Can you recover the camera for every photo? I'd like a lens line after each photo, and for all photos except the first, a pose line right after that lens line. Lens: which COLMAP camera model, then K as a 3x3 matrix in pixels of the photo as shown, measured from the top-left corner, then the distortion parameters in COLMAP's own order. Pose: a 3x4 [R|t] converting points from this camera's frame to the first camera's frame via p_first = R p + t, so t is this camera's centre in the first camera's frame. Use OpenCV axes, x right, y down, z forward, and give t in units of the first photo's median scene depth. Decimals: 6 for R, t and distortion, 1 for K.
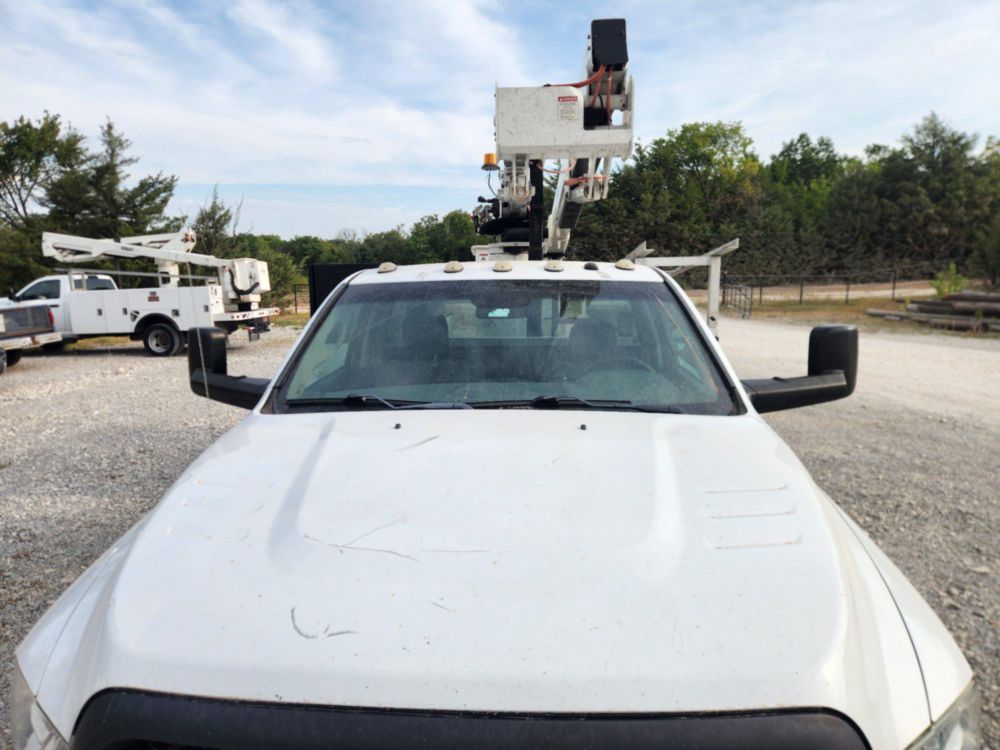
lens RADIAL K [[670.2, 0, 492.2], [0, 670.2, 361.7], [0, 0, 1]] dist [0.073710, -0.060400]
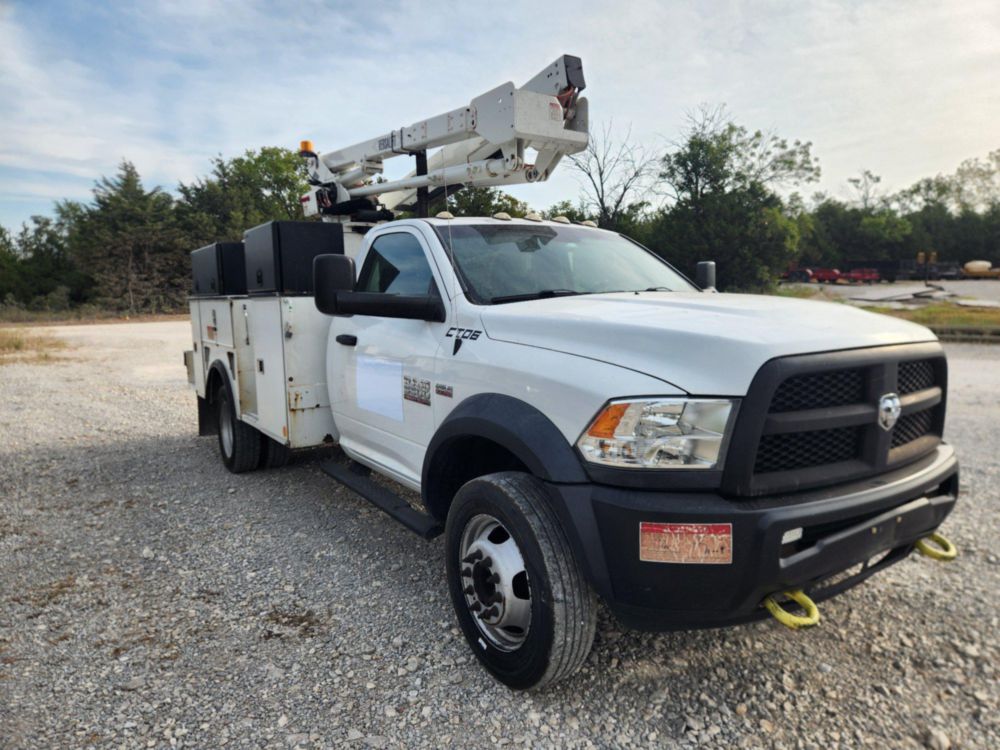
lens RADIAL K [[670.2, 0, 503.5], [0, 670.2, 367.5], [0, 0, 1]] dist [0.073710, -0.060400]
pose [[0.799895, -0.064183, 0.596698, -0.084817], [0.082937, 0.996547, -0.003988, 0.015605], [-0.594381, 0.052678, 0.802456, -0.005127]]
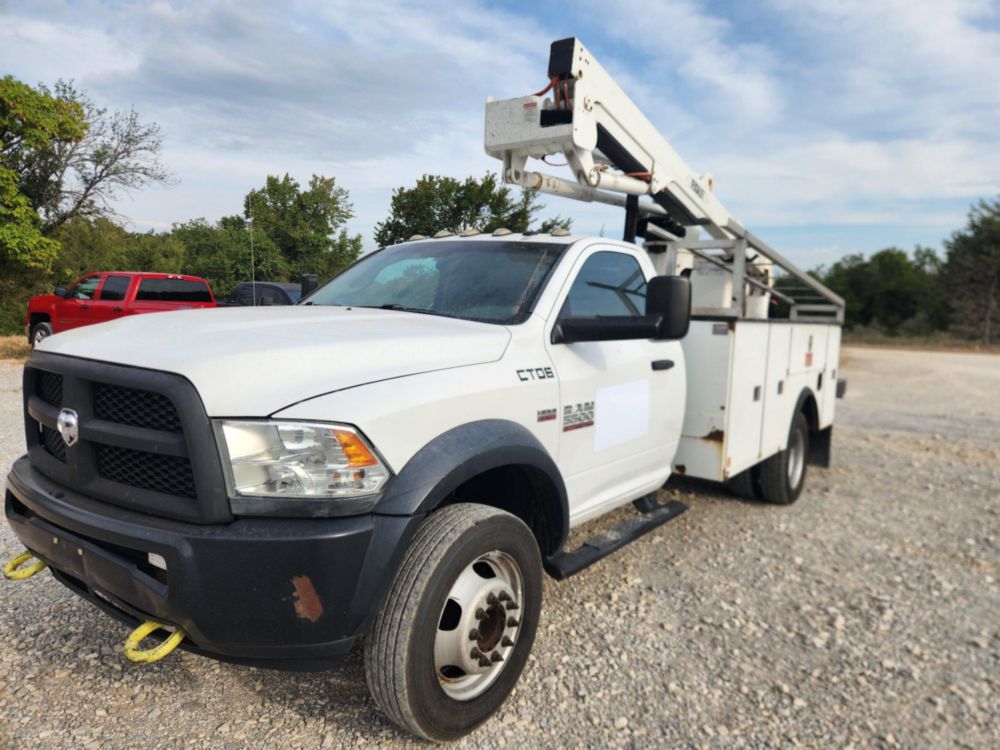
lens RADIAL K [[671.4, 0, 503.9], [0, 671.4, 362.7], [0, 0, 1]] dist [0.067384, -0.054548]
pose [[0.839066, 0.088514, -0.536780, 0.078523], [-0.120314, 0.992436, -0.024418, 0.013242], [0.530558, 0.085071, 0.843369, -0.007010]]
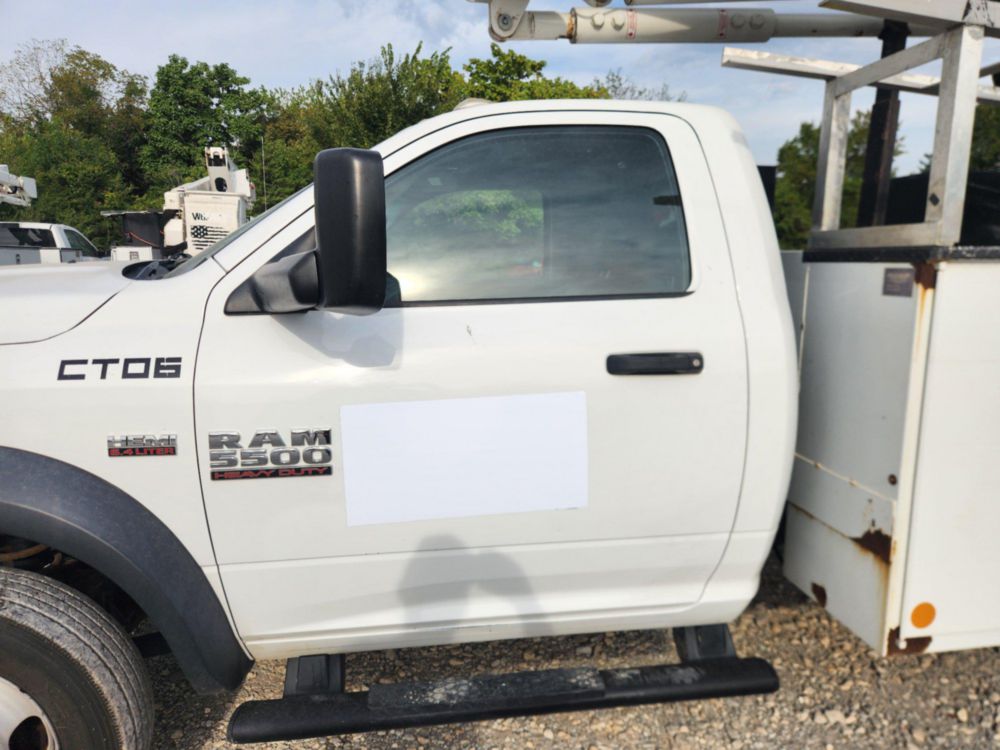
lens RADIAL K [[671.4, 0, 502.6], [0, 671.4, 368.5], [0, 0, 1]] dist [0.067384, -0.054548]
pose [[0.207020, 0.167320, -0.963923, 0.088311], [-0.129827, 0.981251, 0.142445, 0.000904], [0.969684, 0.095654, 0.224861, 0.089570]]
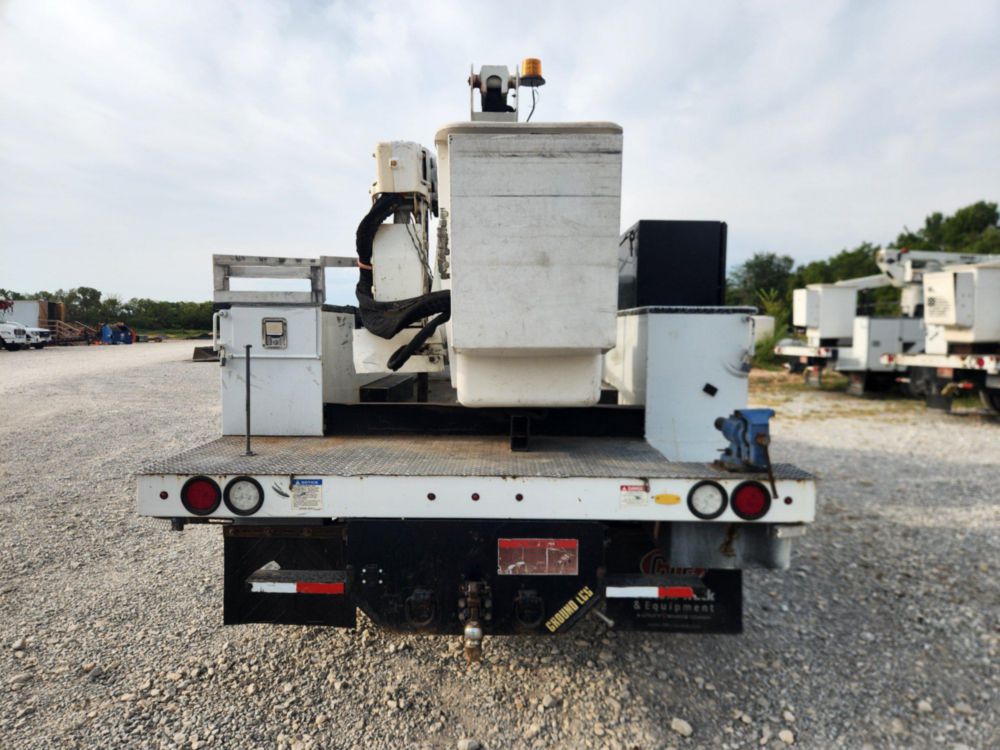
lens RADIAL K [[670.2, 0, 502.0], [0, 670.2, 368.6], [0, 0, 1]] dist [0.073710, -0.060400]
pose [[-0.998816, 0.009129, -0.047787, 0.012210], [-0.000028, 0.982129, 0.188211, -0.028393], [0.048652, 0.187990, -0.980965, 0.345498]]
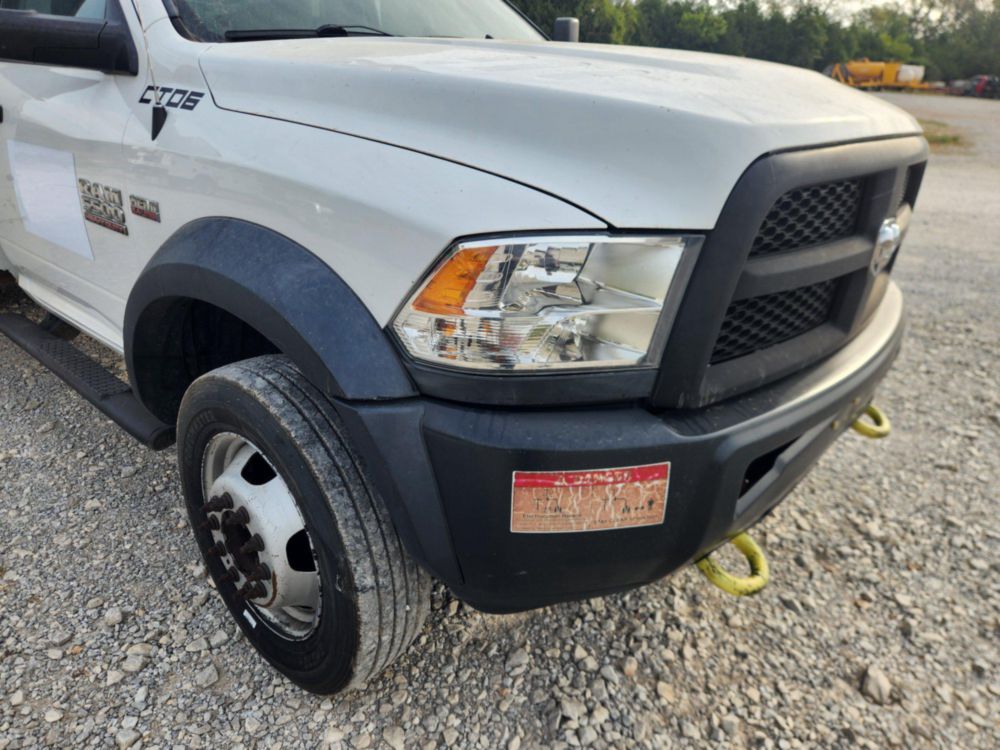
lens RADIAL K [[670.2, 0, 495.4], [0, 670.2, 364.9], [0, 0, 1]] dist [0.073710, -0.060400]
pose [[0.625690, -0.266913, 0.732987, -0.058914], [0.068166, 0.954754, 0.289480, 0.015957], [-0.777088, -0.131160, 0.615574, 0.022286]]
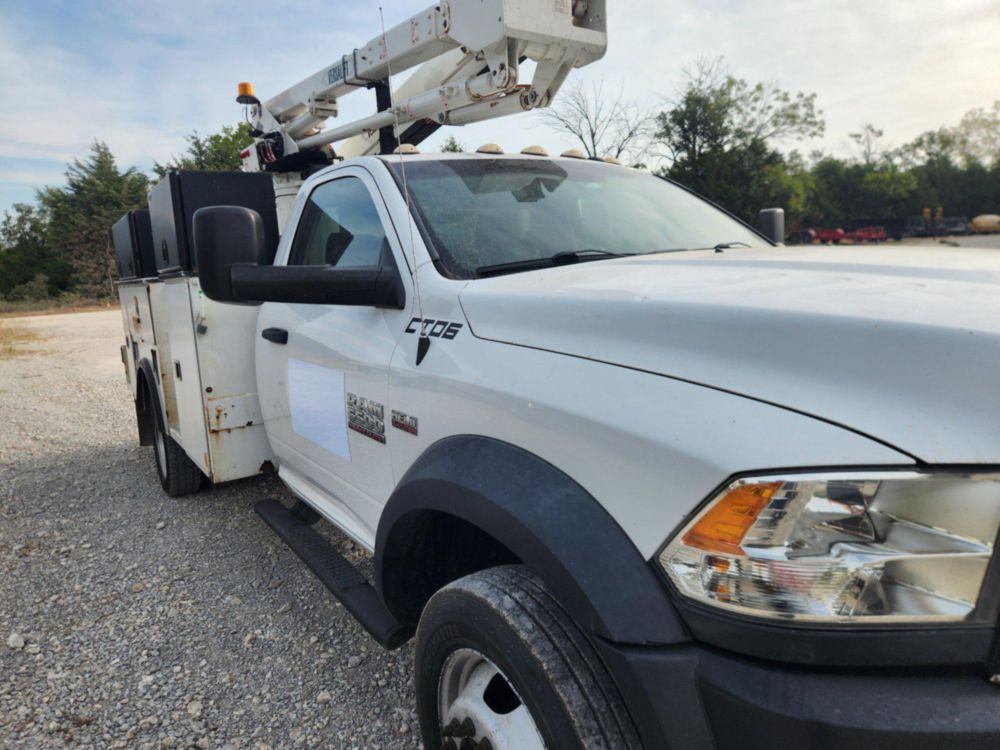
lens RADIAL K [[670.2, 0, 491.9], [0, 670.2, 367.1], [0, 0, 1]] dist [0.073710, -0.060400]
pose [[0.801694, -0.113575, 0.586845, -0.061489], [0.116385, 0.992652, 0.033117, 0.011821], [-0.586294, 0.041750, 0.809022, 0.026090]]
